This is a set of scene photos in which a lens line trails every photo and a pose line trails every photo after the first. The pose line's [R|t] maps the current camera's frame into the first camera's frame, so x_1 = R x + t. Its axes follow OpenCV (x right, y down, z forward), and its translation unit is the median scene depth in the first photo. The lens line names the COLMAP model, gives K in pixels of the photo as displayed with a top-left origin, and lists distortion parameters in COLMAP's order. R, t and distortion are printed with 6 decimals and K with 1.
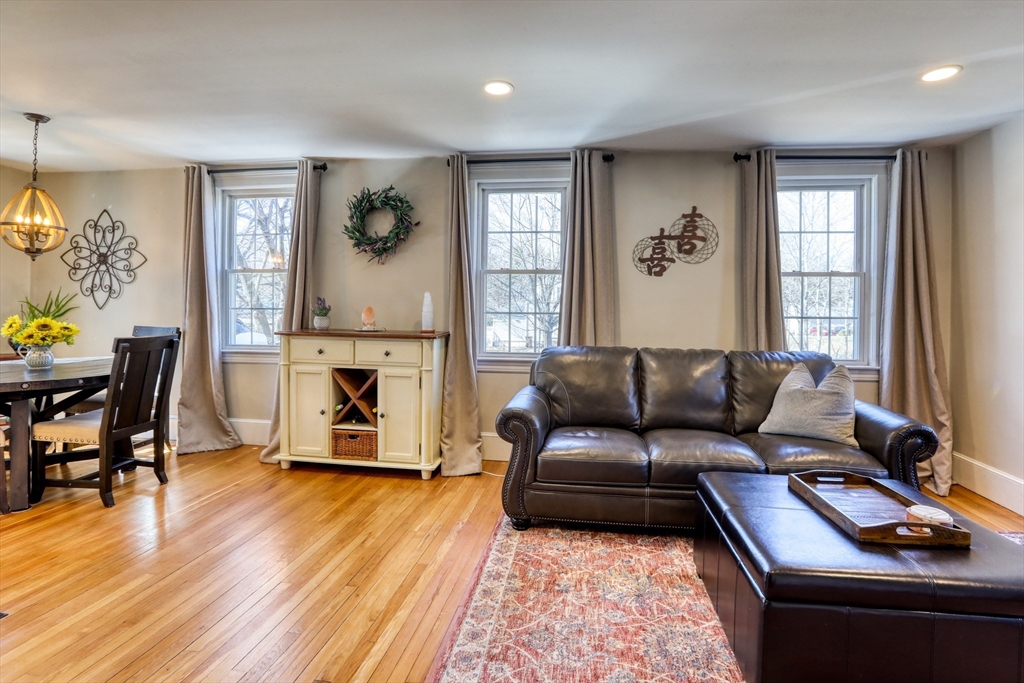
lens RADIAL K [[499.3, 0, 519.2], [0, 499.3, 310.7], [0, 0, 1]] dist [-0.033248, 0.010466]
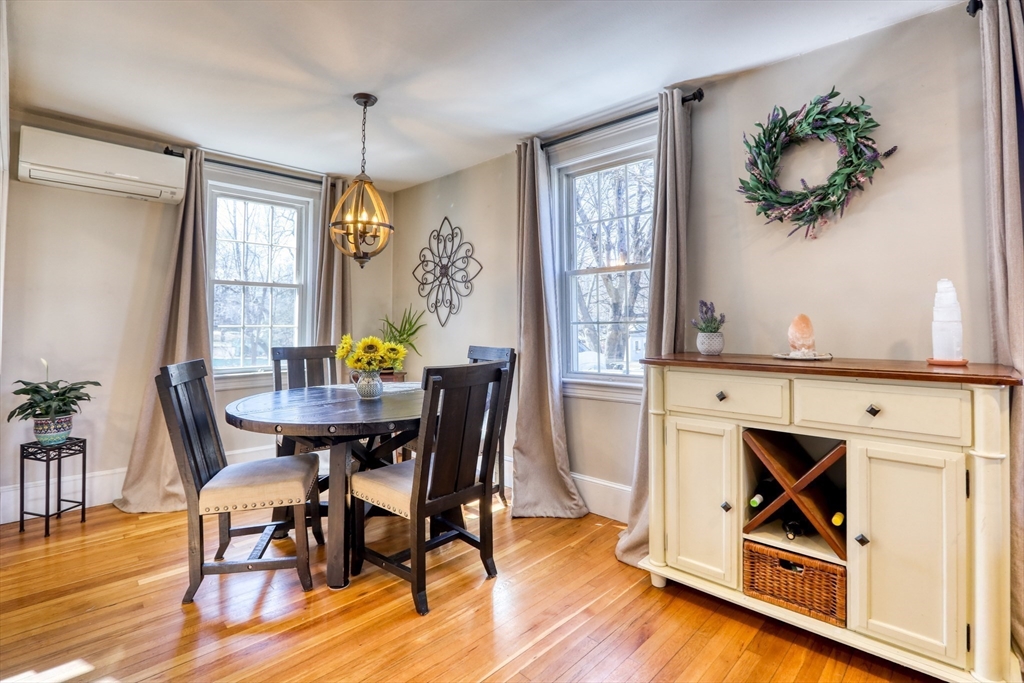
lens RADIAL K [[499.3, 0, 505.0], [0, 499.3, 315.0], [0, 0, 1]] dist [-0.033248, 0.010466]
pose [[0.798882, -0.027480, -0.600859, -0.244456], [0.013059, 0.999513, -0.028349, 0.003921], [0.601345, 0.014800, 0.798852, 0.390590]]
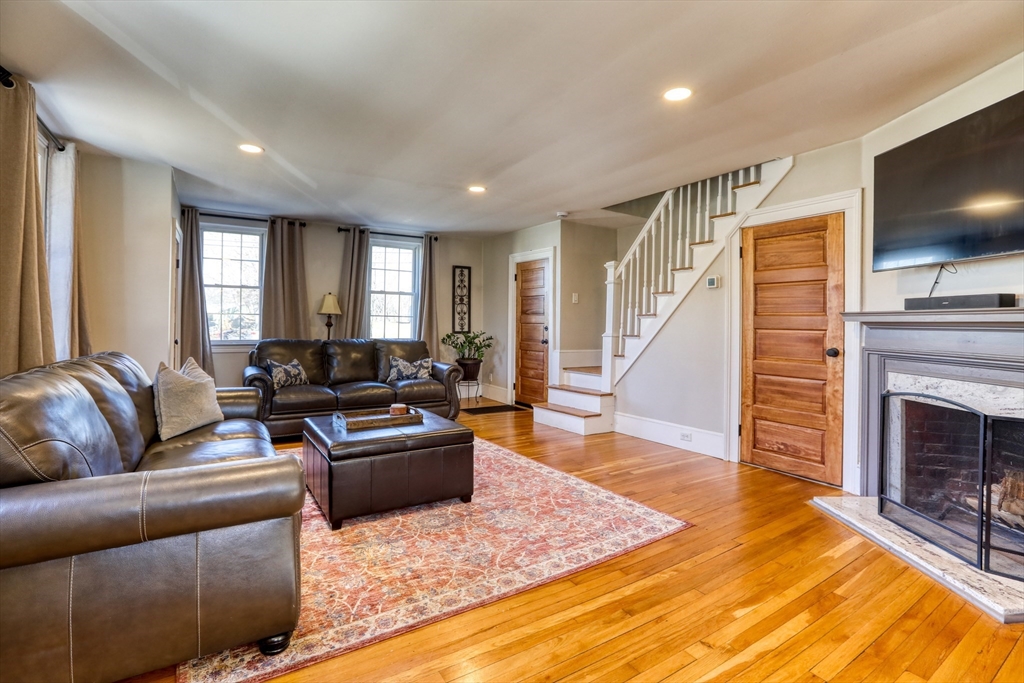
lens RADIAL K [[475.7, 0, 504.6], [0, 475.7, 330.4], [0, 0, 1]] dist [-0.025181, 0.005607]
pose [[-0.642090, -0.028134, 0.766113, -0.478464], [-0.022399, 0.999588, 0.017934, 0.008361], [-0.766302, -0.005645, -0.642455, 0.874950]]
